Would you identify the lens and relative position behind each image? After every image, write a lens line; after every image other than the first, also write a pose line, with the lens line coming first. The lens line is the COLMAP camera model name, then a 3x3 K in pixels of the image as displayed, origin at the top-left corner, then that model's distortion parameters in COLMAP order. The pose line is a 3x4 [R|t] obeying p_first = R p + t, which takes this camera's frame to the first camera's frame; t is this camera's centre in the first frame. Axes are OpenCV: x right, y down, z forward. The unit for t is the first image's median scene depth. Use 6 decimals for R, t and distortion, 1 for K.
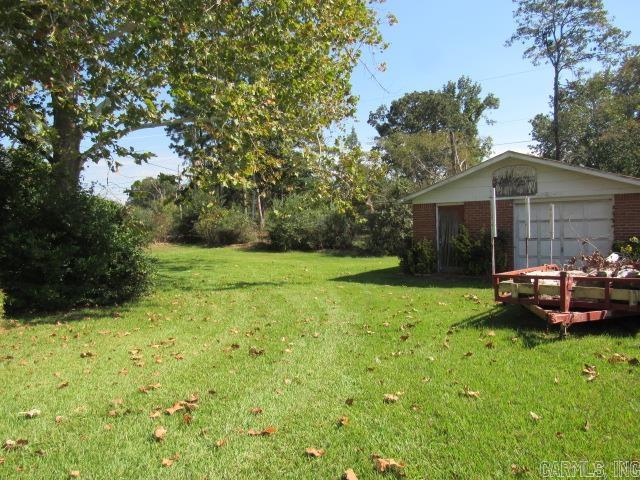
lens RADIAL K [[459.7, 0, 318.7], [0, 459.7, 241.6], [0, 0, 1]] dist [-0.023991, 0.007675]
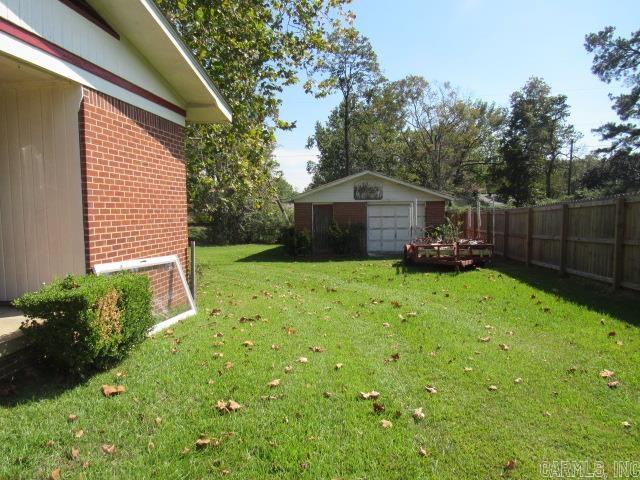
lens RADIAL K [[459.7, 0, 321.6], [0, 459.7, 239.4], [0, 0, 1]] dist [-0.023991, 0.007675]
pose [[0.859097, -0.011421, 0.511686, -0.416563], [0.006256, 0.999911, 0.011815, 0.009963], [-0.511775, -0.006949, 0.859091, -0.188291]]
